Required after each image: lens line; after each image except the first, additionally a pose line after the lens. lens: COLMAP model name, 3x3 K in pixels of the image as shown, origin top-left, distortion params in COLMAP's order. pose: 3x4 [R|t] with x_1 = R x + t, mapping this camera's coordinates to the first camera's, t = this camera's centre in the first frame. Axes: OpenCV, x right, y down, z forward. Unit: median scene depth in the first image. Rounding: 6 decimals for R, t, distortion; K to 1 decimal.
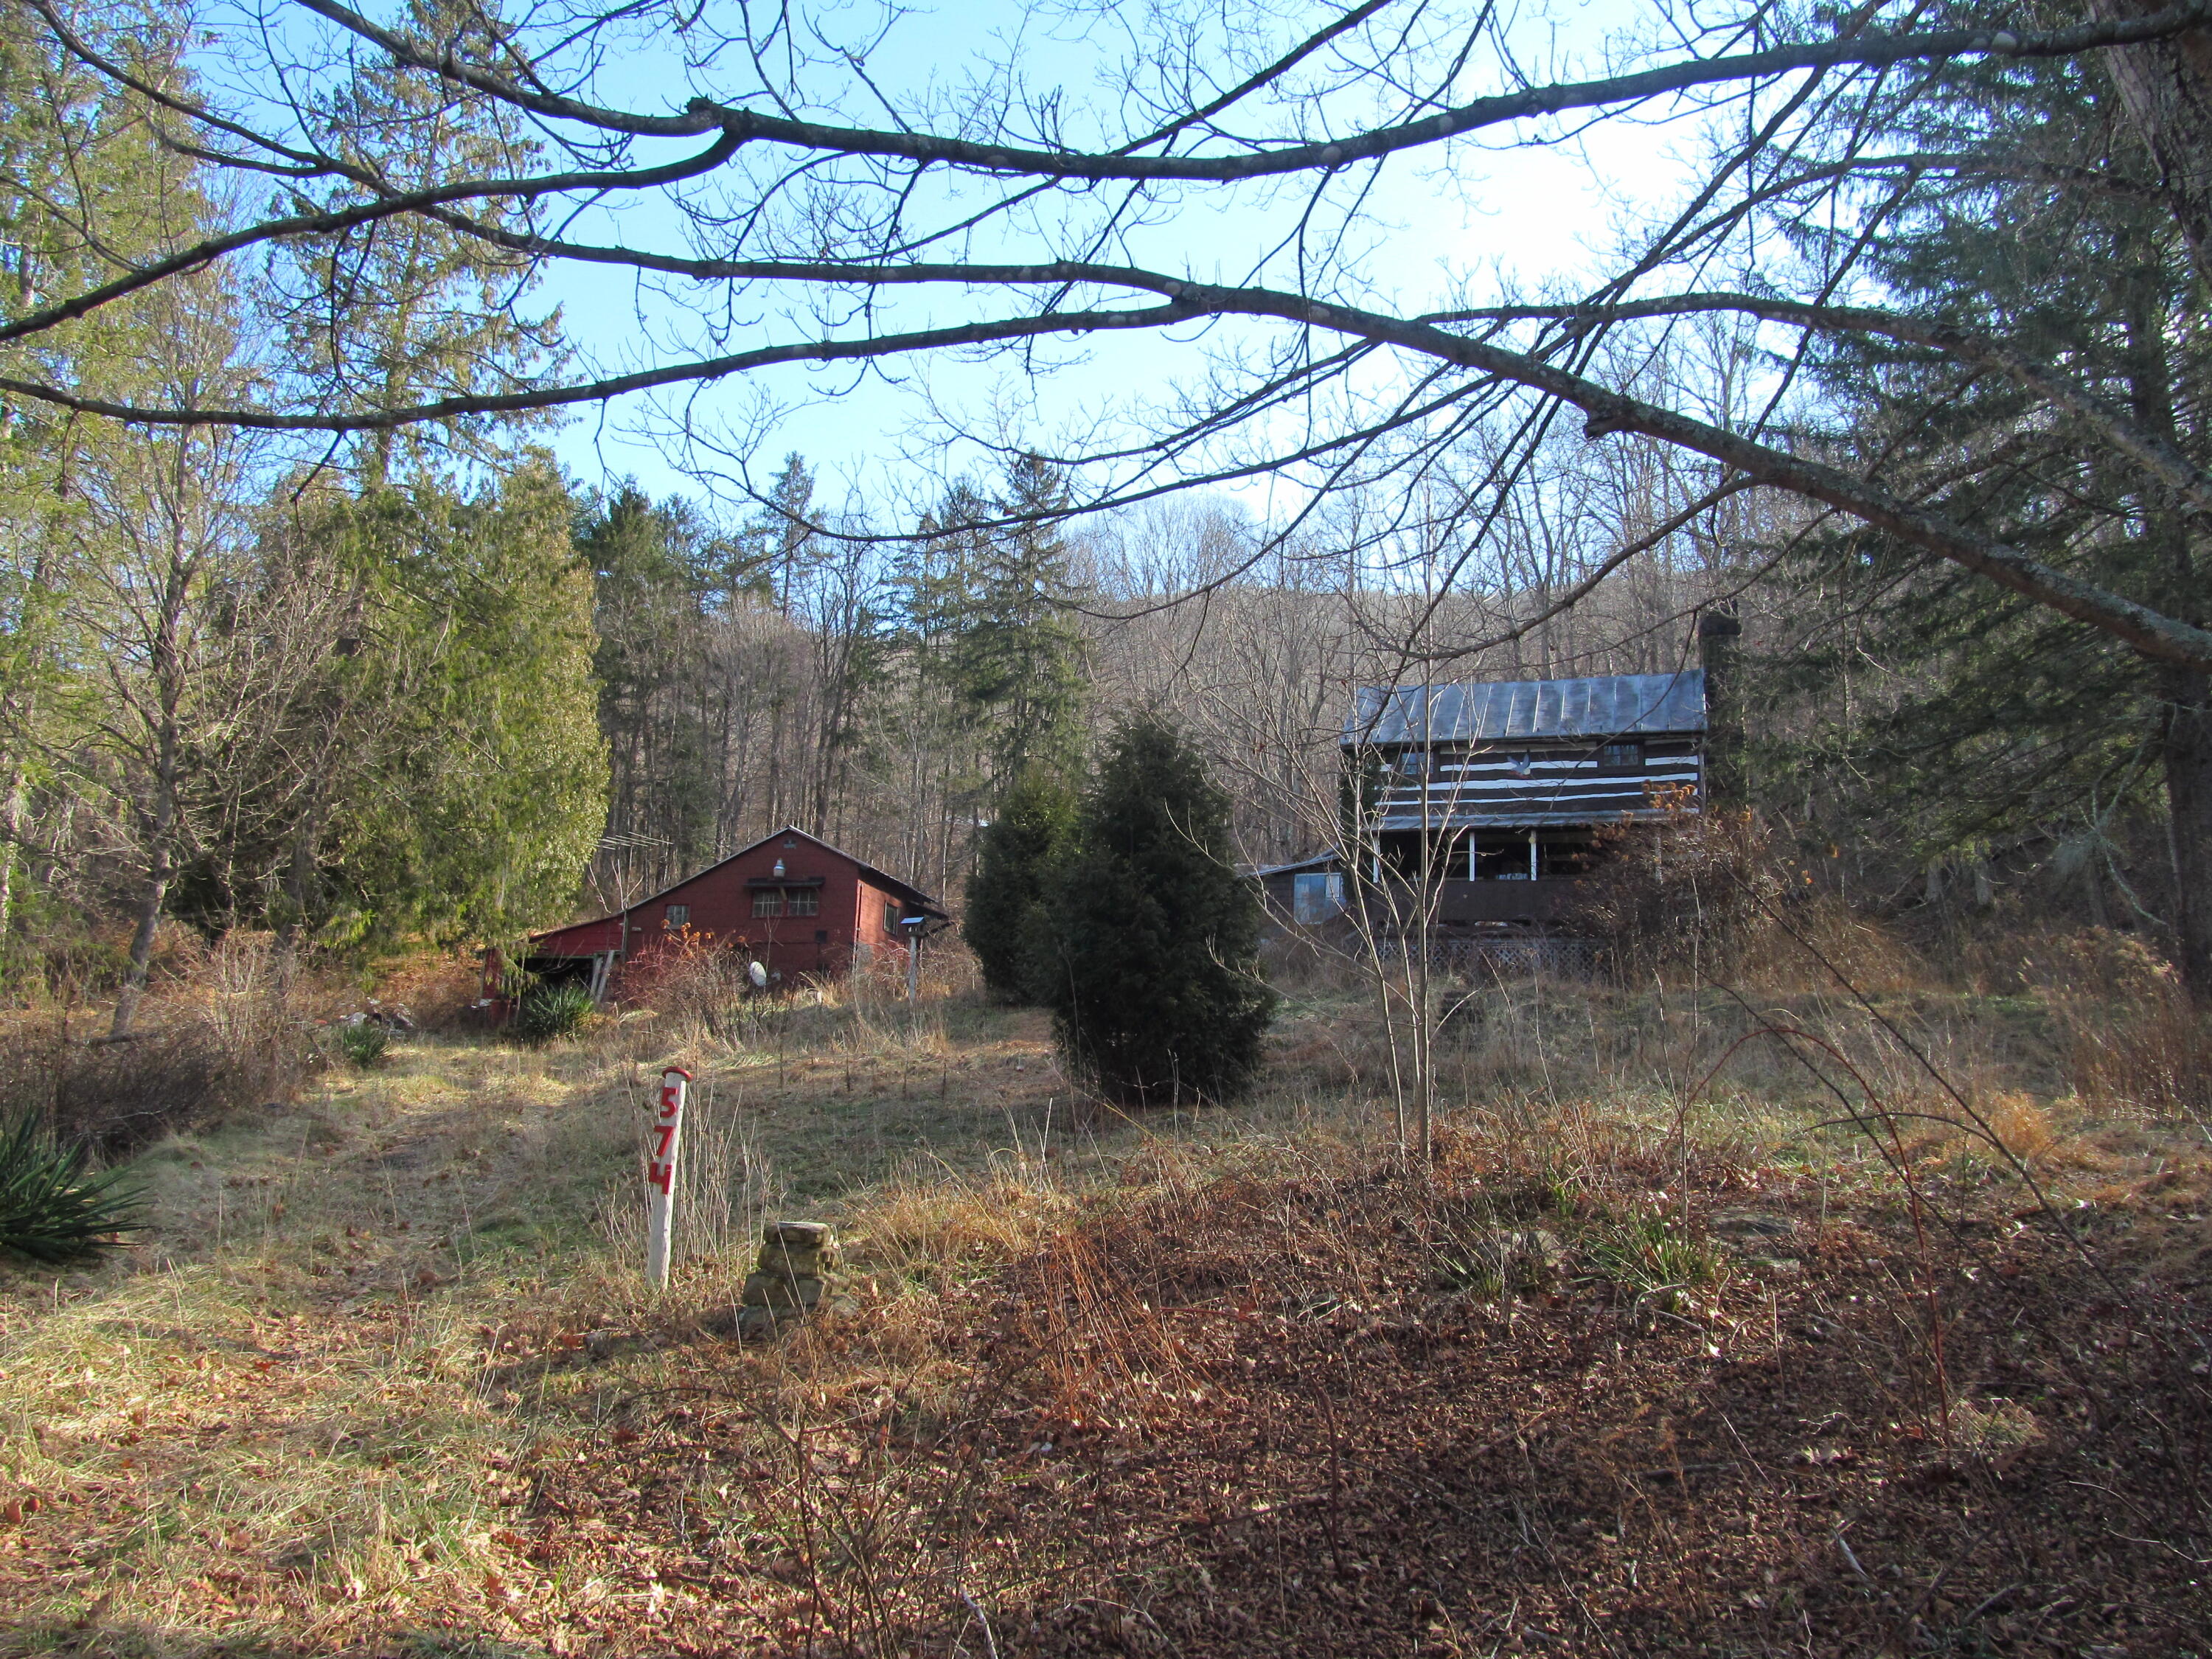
lens RADIAL K [[1908.7, 0, 1101.8], [0, 1908.7, 825.2], [0, 0, 1]] dist [-0.009291, -0.020580]
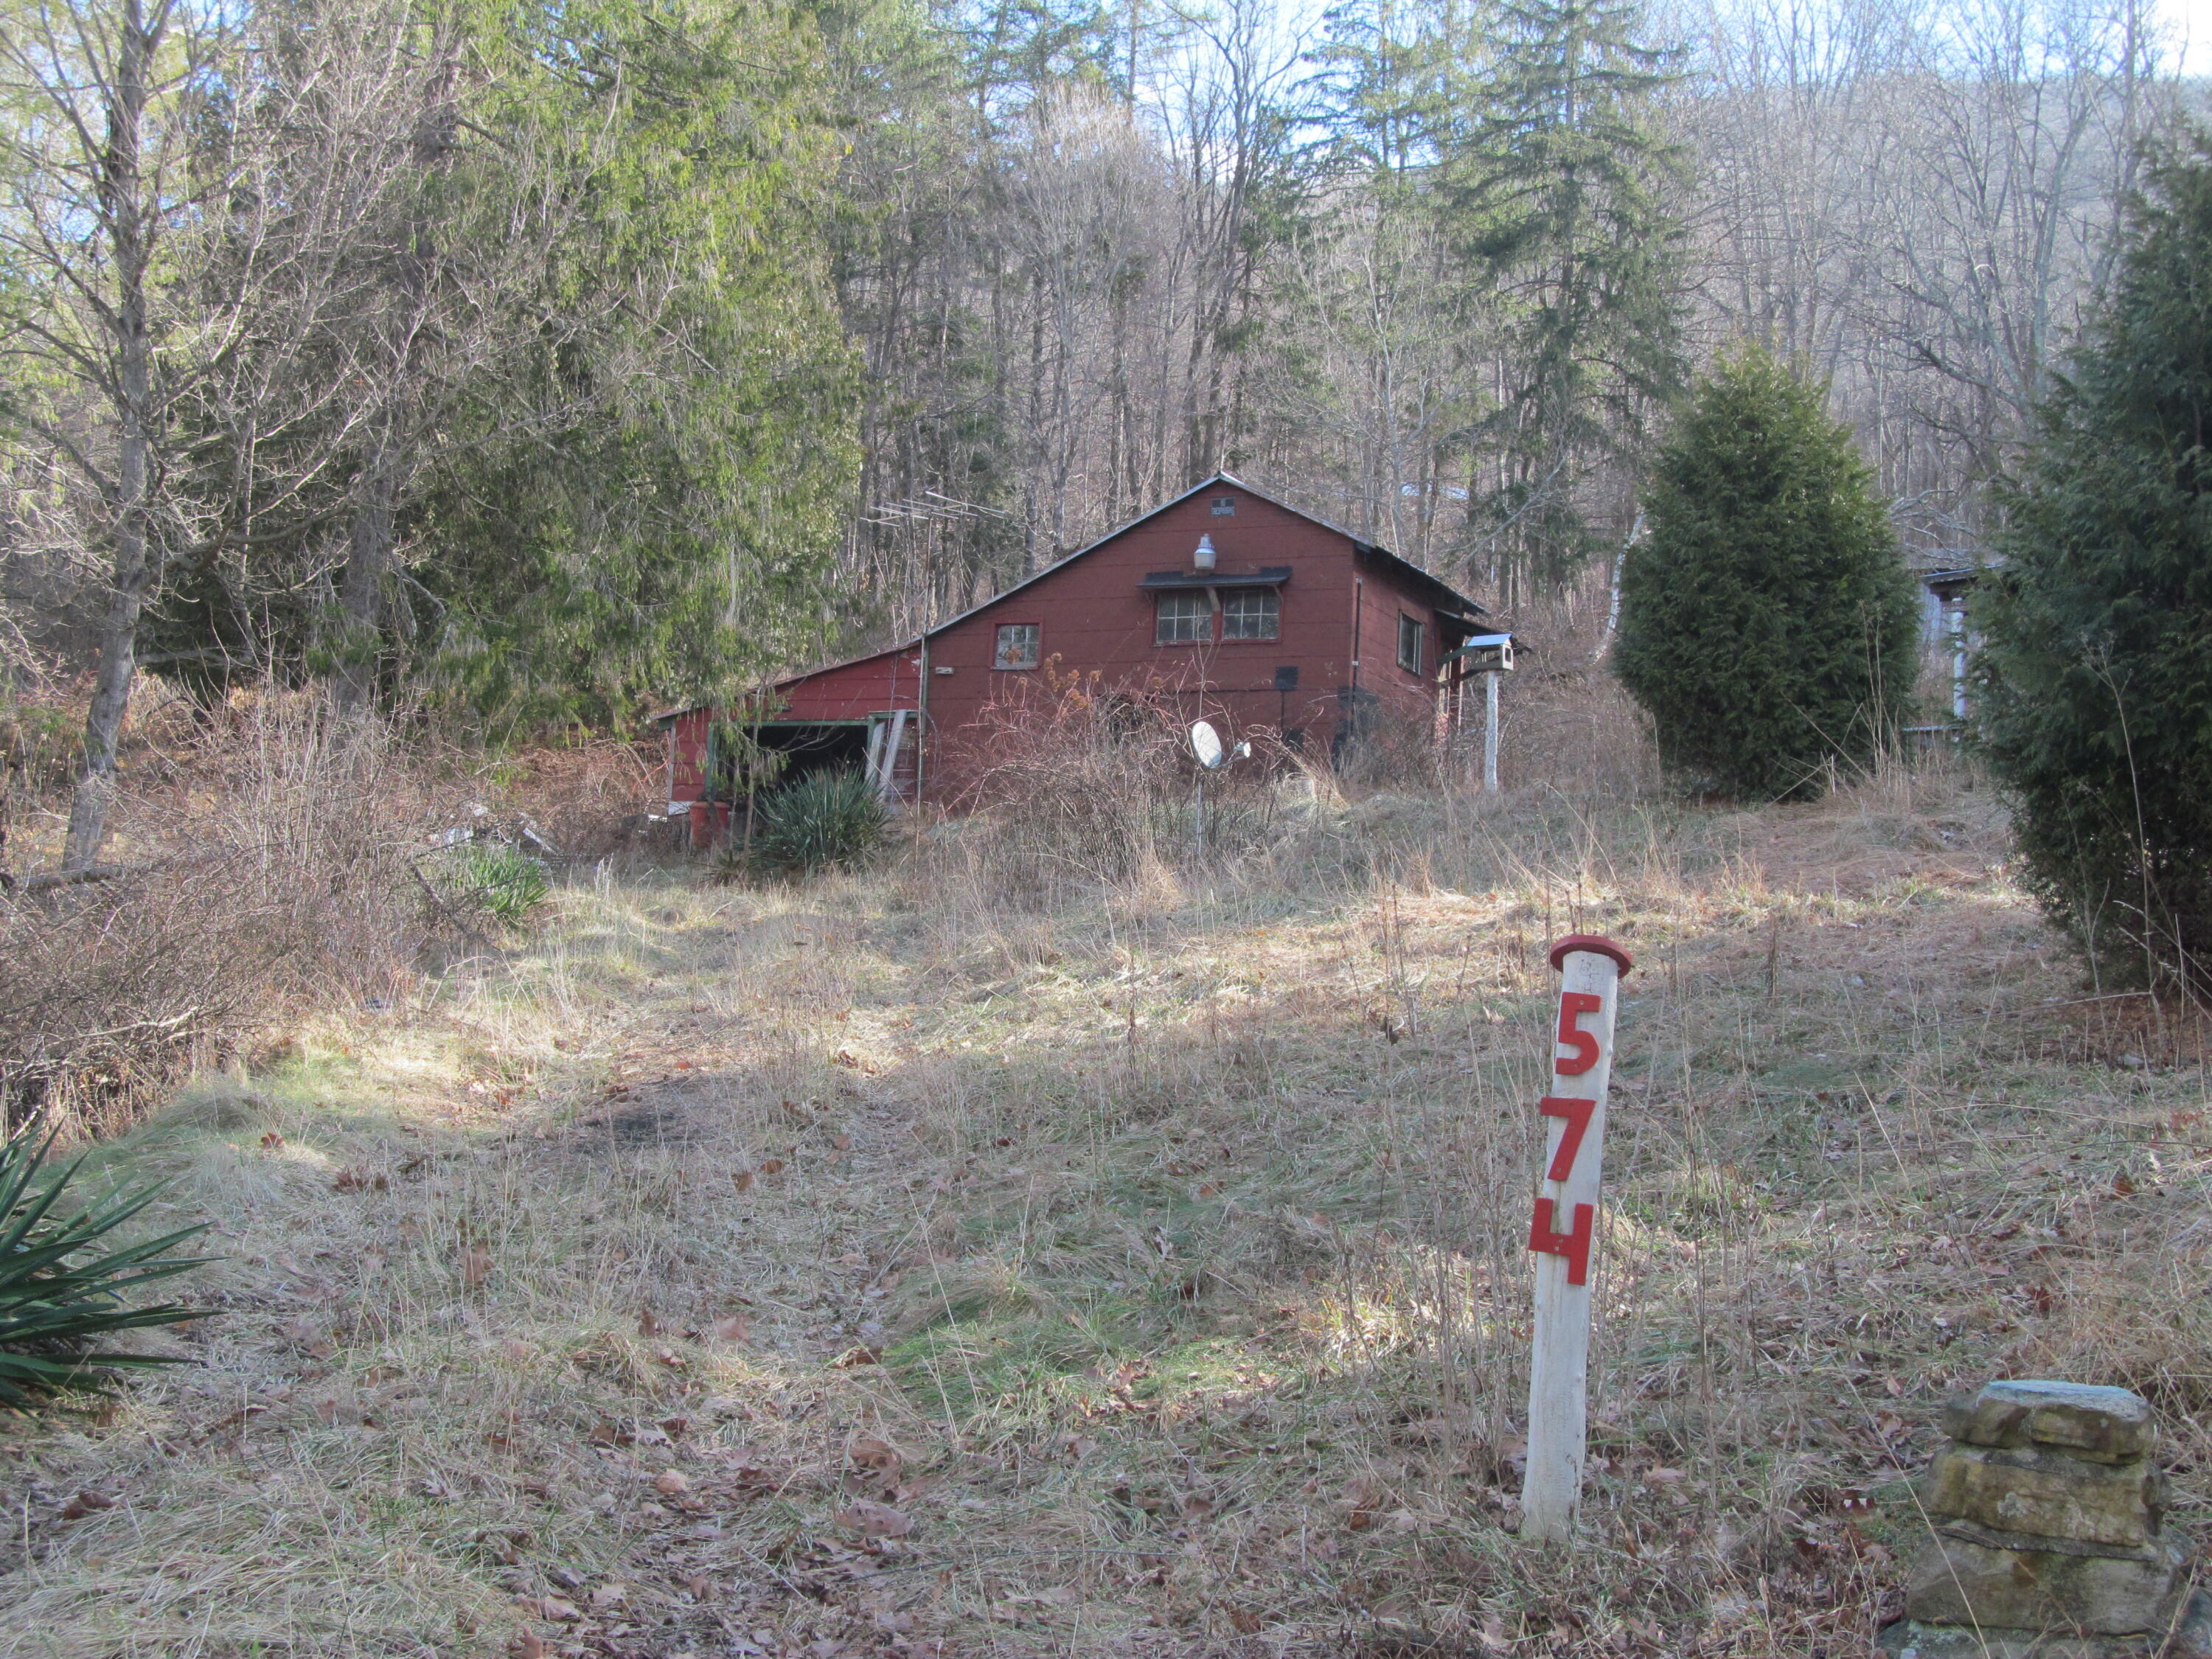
lens RADIAL K [[3208.6, 0, 1084.4], [0, 3208.6, 832.7], [0, 0, 1]] dist [-0.125303, 0.000000]
pose [[0.986862, -0.006935, -0.161417, -0.188248], [0.022943, 0.994969, 0.097519, 0.039543], [0.159928, -0.099941, 0.982056, 0.337382]]
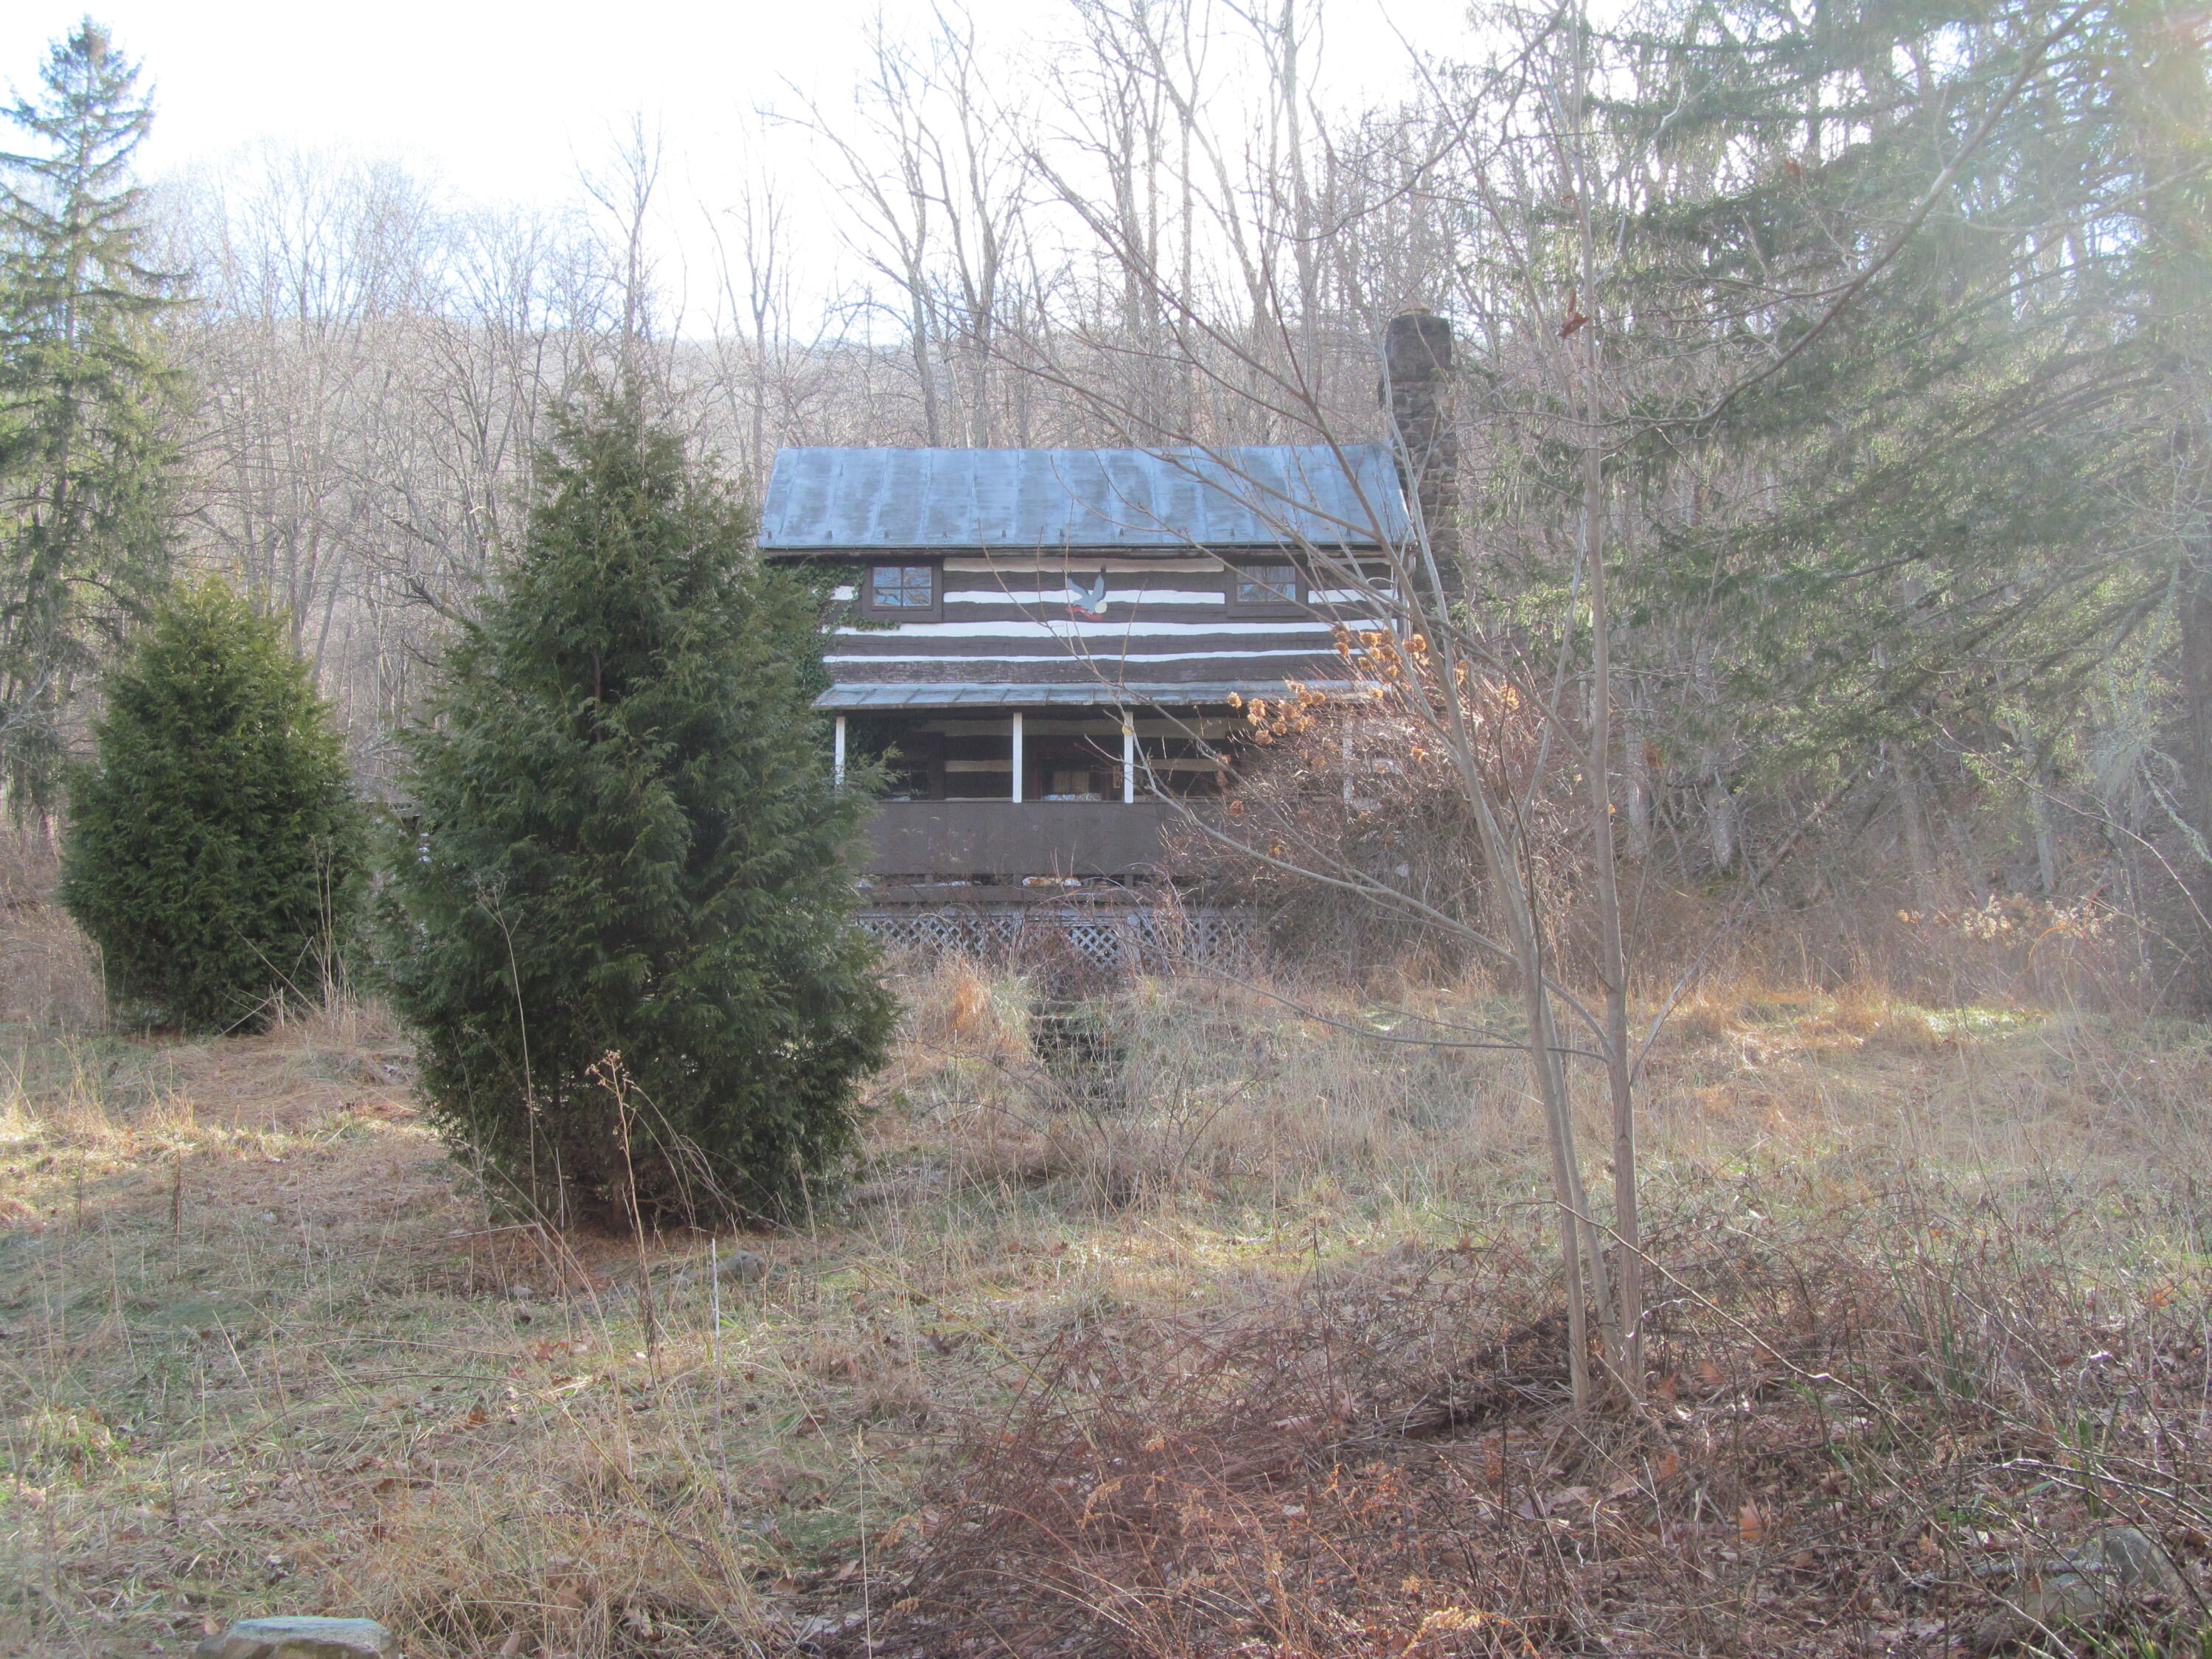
lens RADIAL K [[3208.6, 0, 1099.4], [0, 3208.6, 836.7], [0, 0, 1]] dist [-0.125303, 0.000000]
pose [[0.954526, 0.011114, 0.297920, -0.153583], [-0.020179, 0.999422, 0.027370, 0.036905], [-0.297443, -0.032137, 0.954198, 0.327611]]
